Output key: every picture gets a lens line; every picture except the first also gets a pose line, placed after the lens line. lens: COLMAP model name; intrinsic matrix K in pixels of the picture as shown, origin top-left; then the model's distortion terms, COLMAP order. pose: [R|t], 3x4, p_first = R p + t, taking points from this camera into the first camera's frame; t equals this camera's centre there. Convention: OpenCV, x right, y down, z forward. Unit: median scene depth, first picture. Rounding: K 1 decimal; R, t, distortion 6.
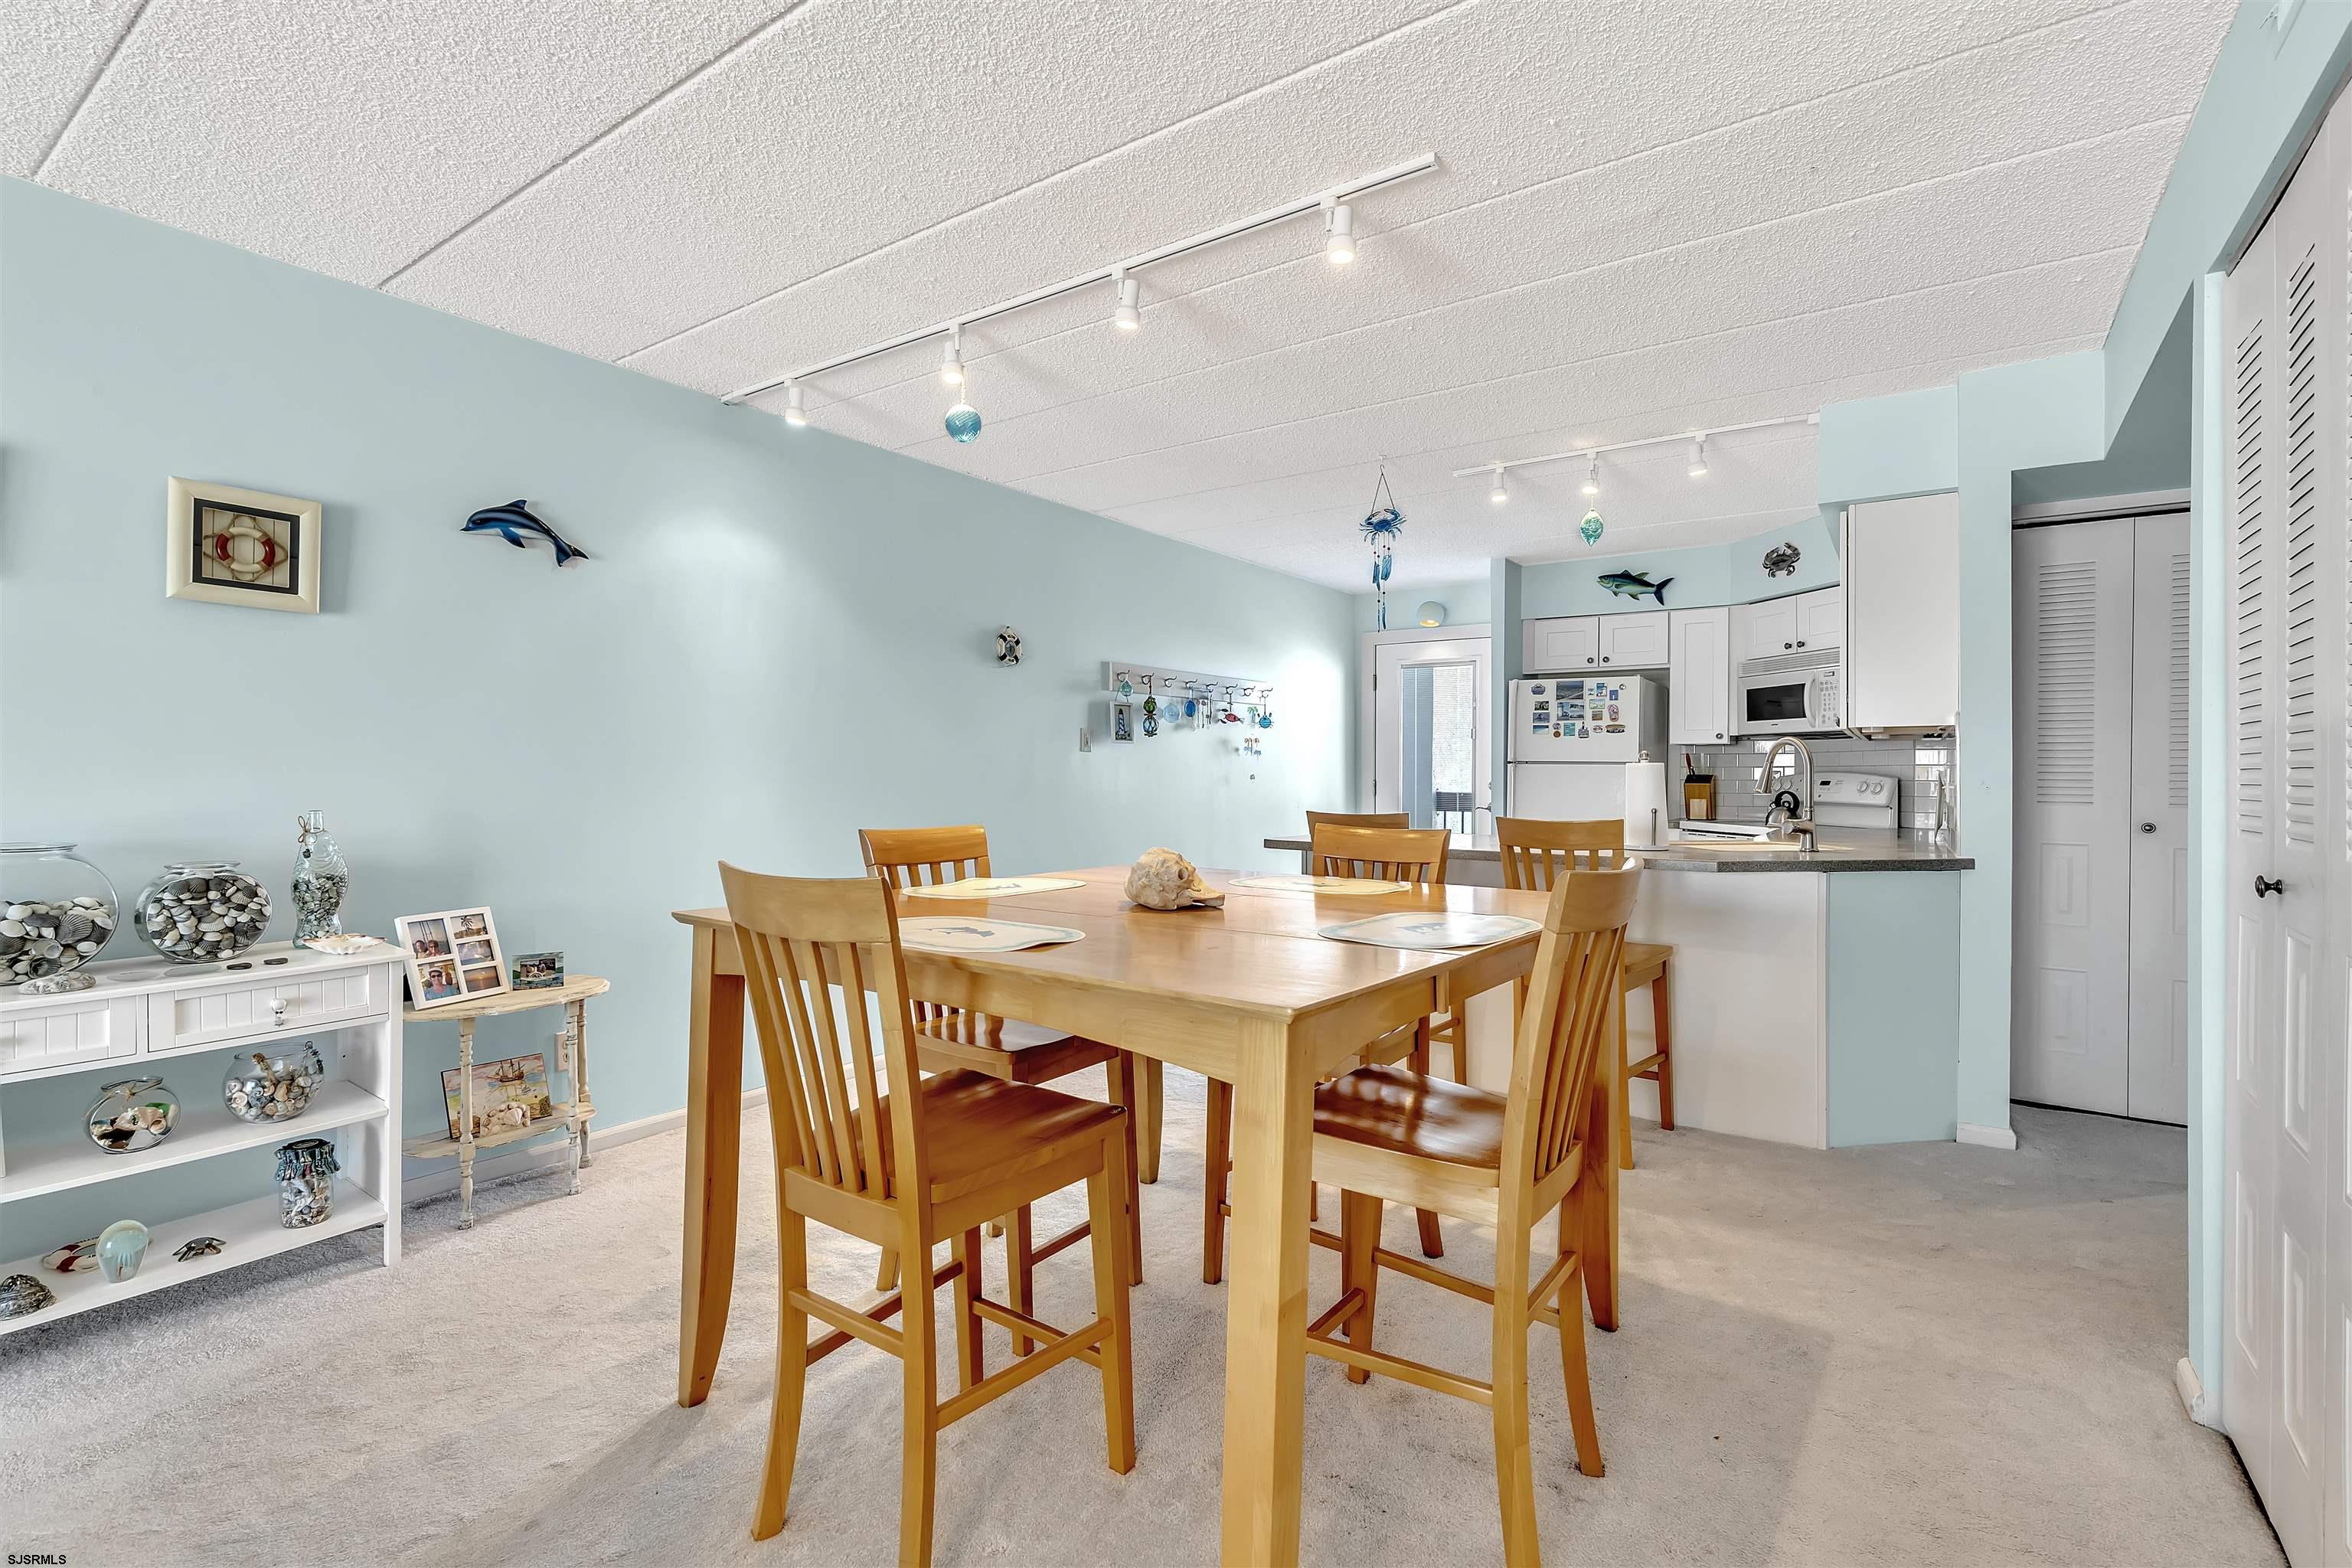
lens RADIAL K [[1056.8, 0, 1197.4], [0, 1056.8, 782.1], [0, 0, 1]] dist [0.014552, -0.005878]
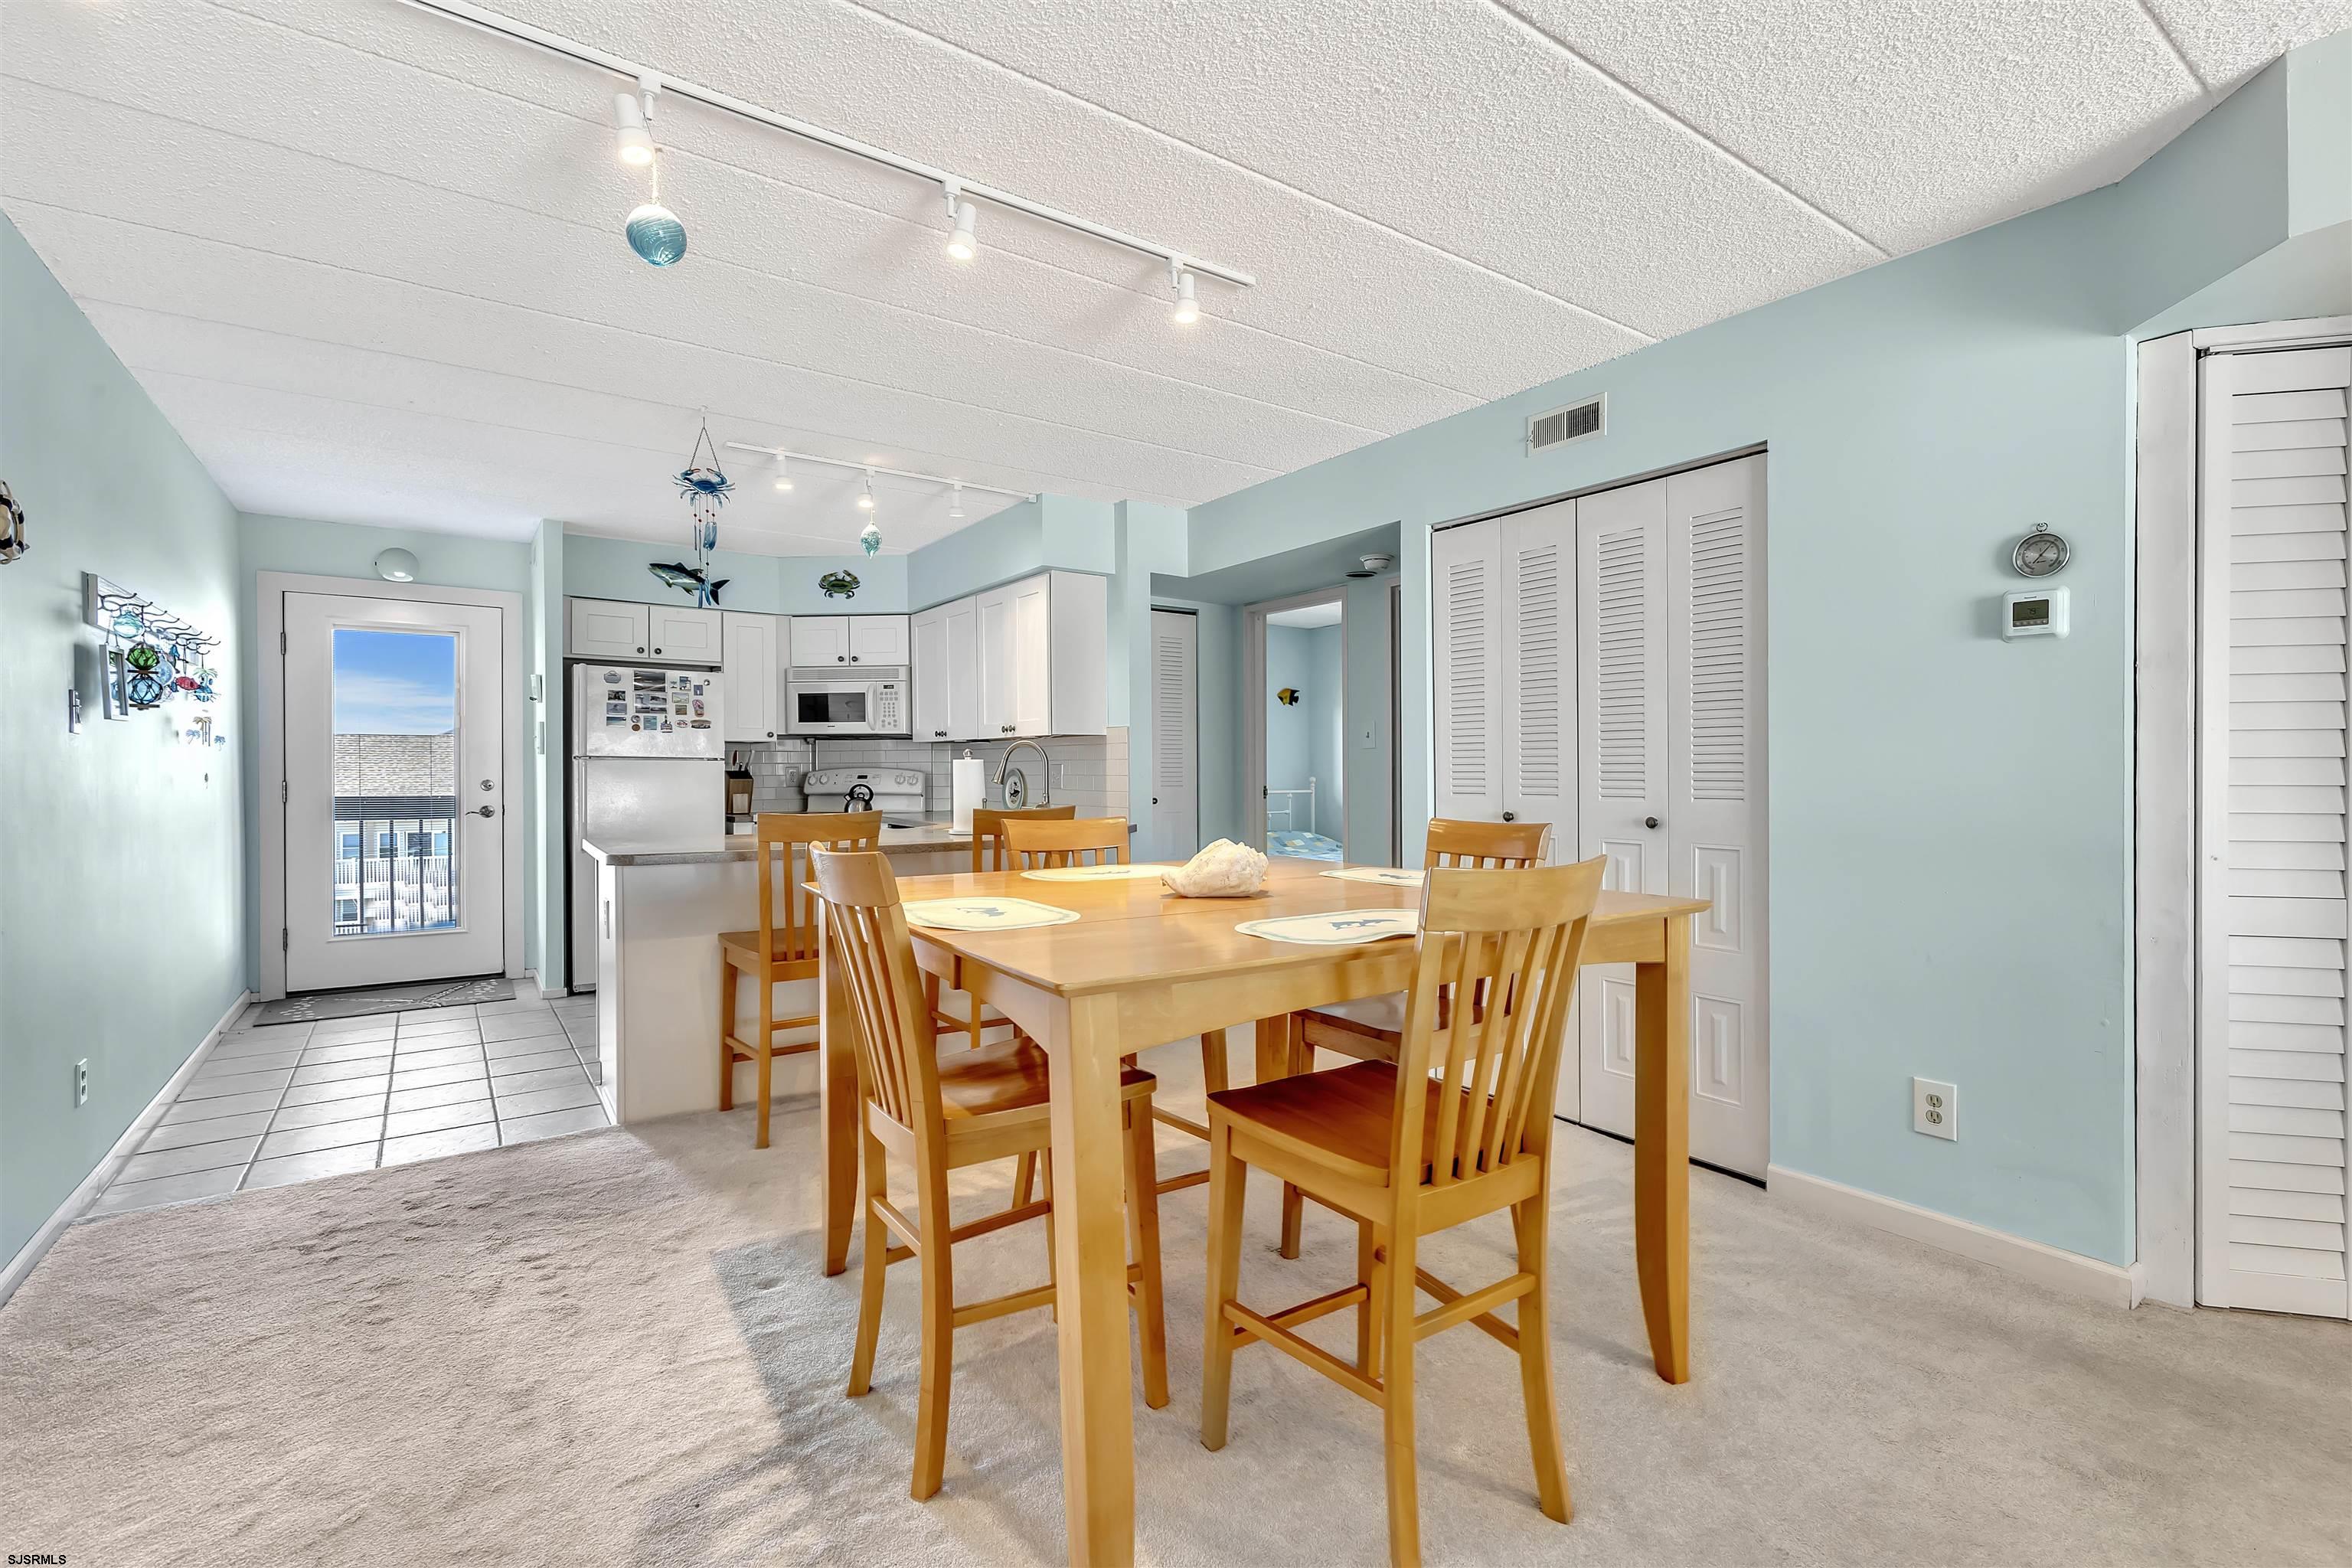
lens RADIAL K [[1056.8, 0, 1160.5], [0, 1056.8, 770.2], [0, 0, 1]] dist [0.014552, -0.005878]
pose [[0.366337, -0.003394, 0.930476, -0.367255], [0.011634, 0.999932, -0.000934, -0.001767], [-0.930410, 0.011167, 0.366351, 0.240174]]
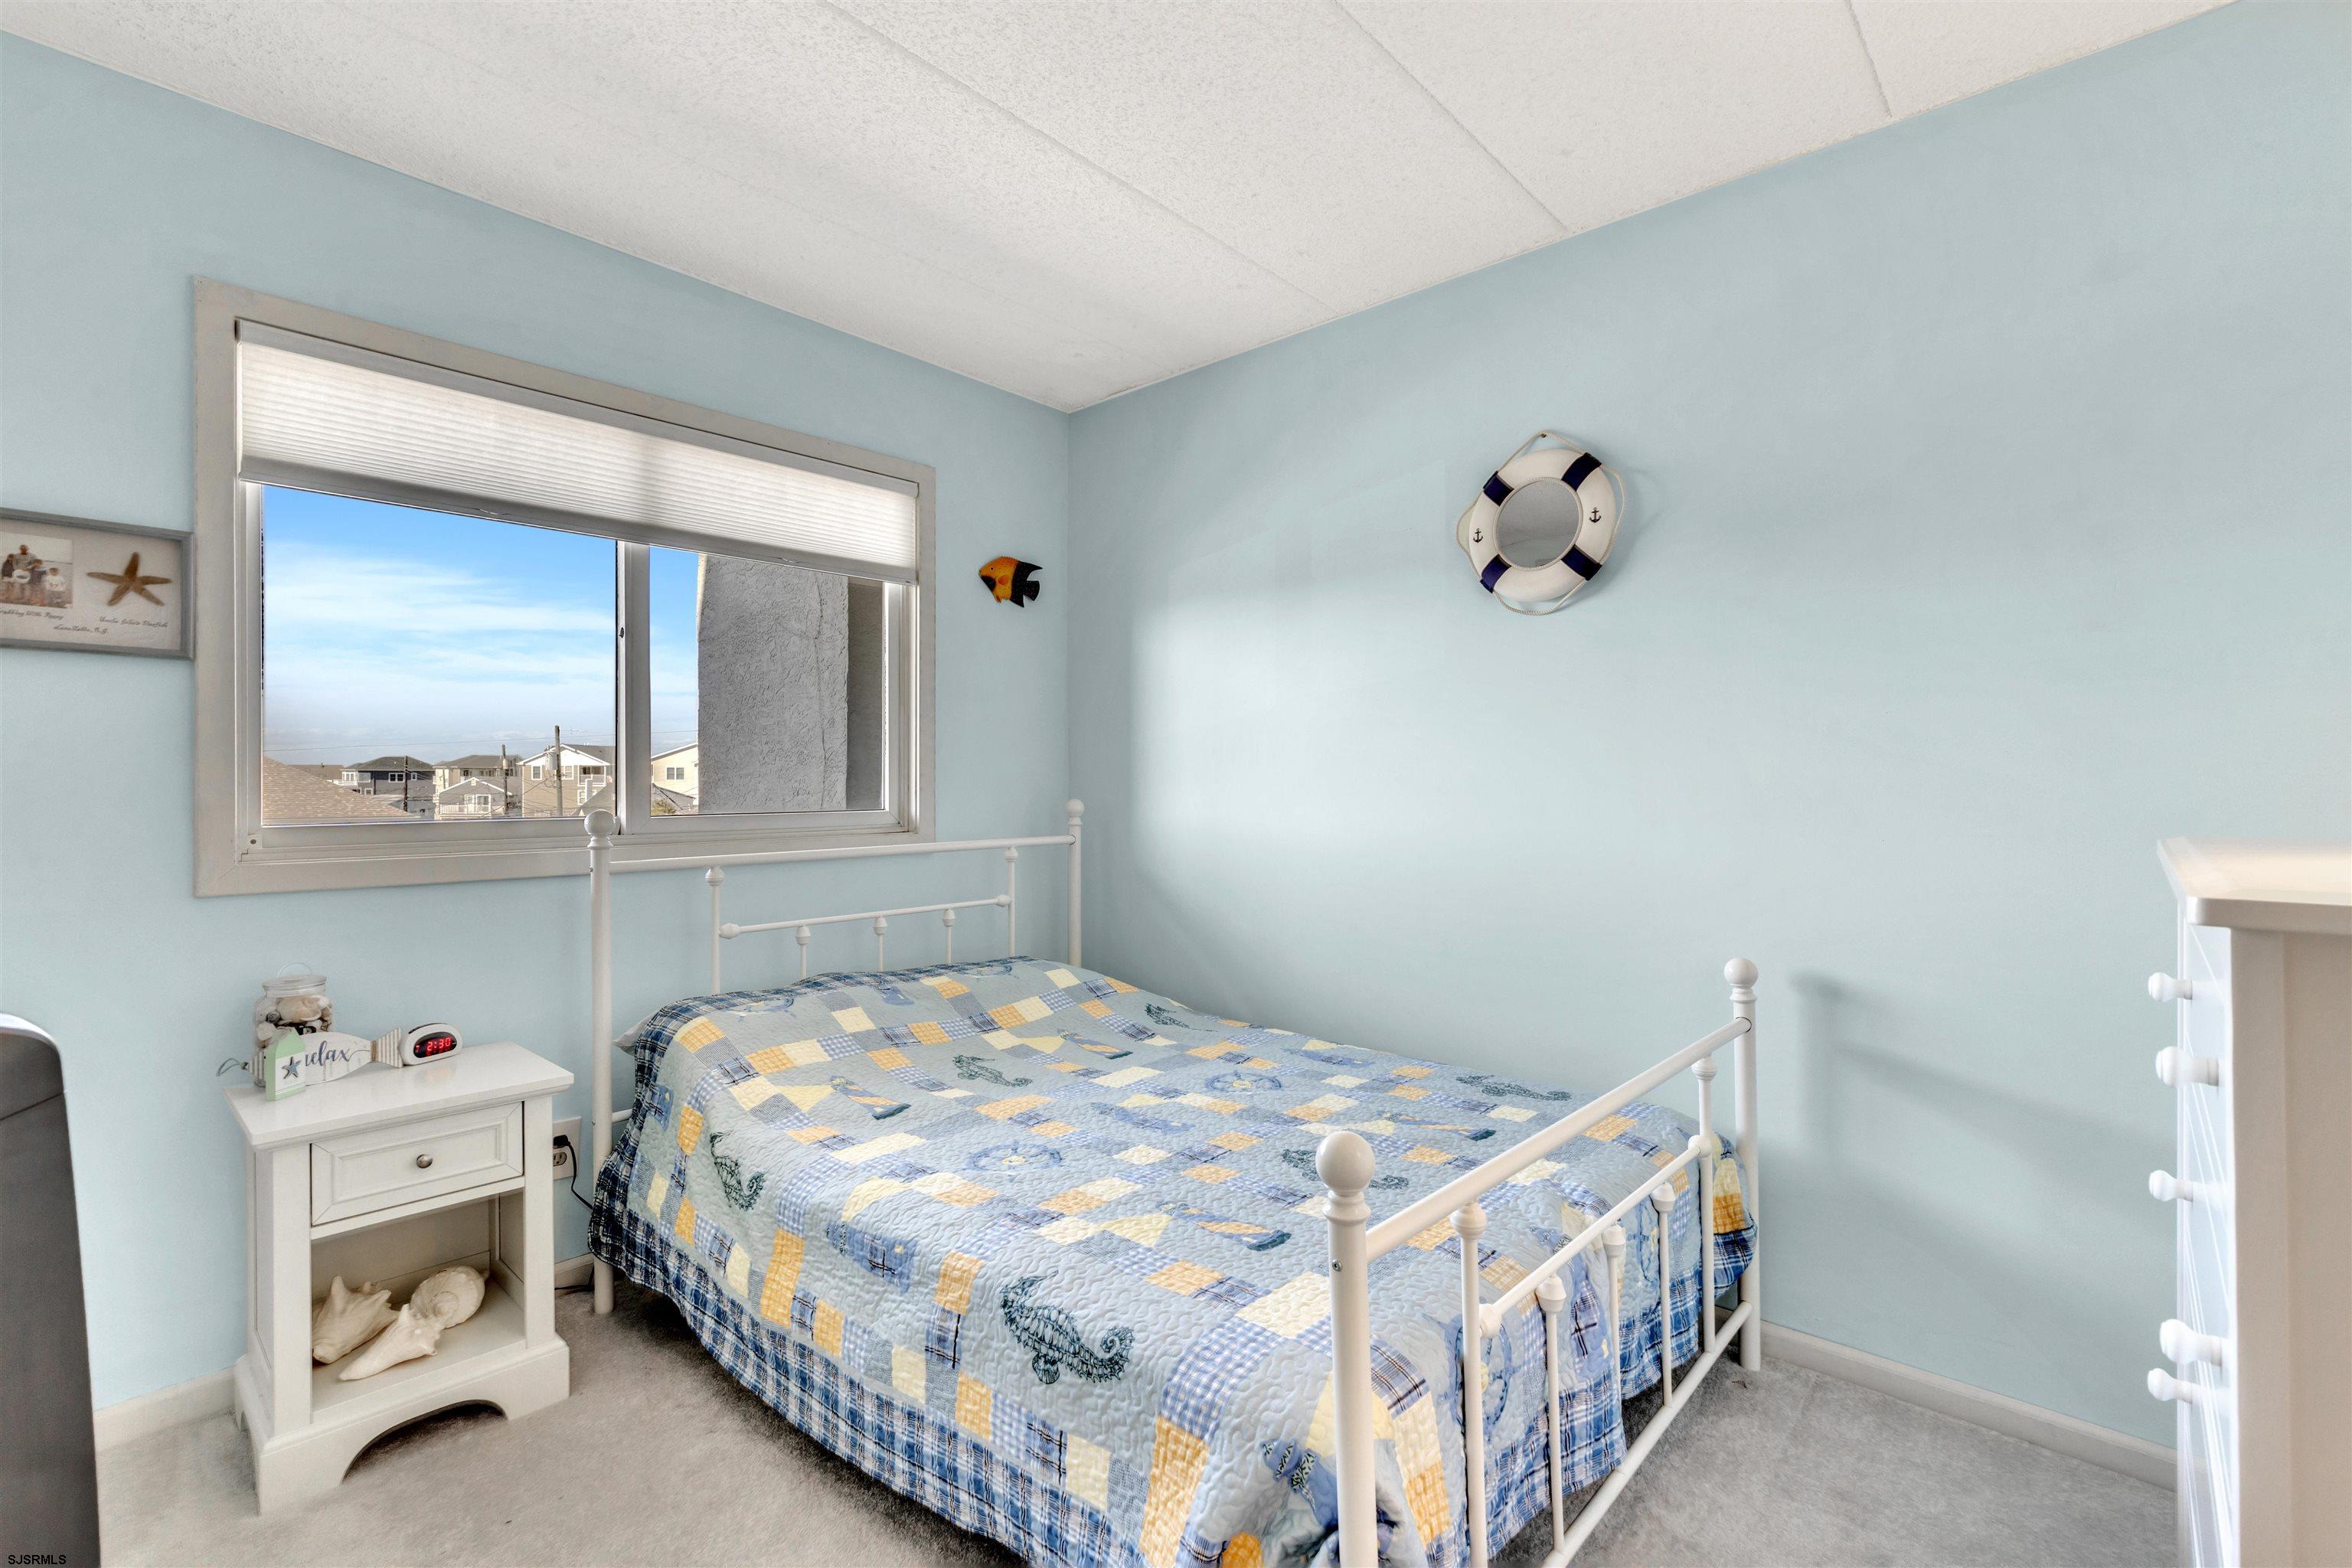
lens RADIAL K [[1056.8, 0, 1164.0], [0, 1056.8, 768.7], [0, 0, 1]] dist [0.014552, -0.005878]
pose [[0.148097, 0.016211, 0.988840, 0.604461], [0.008237, 0.999811, -0.017624, 0.000416], [-0.988939, 0.010756, 0.147935, 0.470379]]
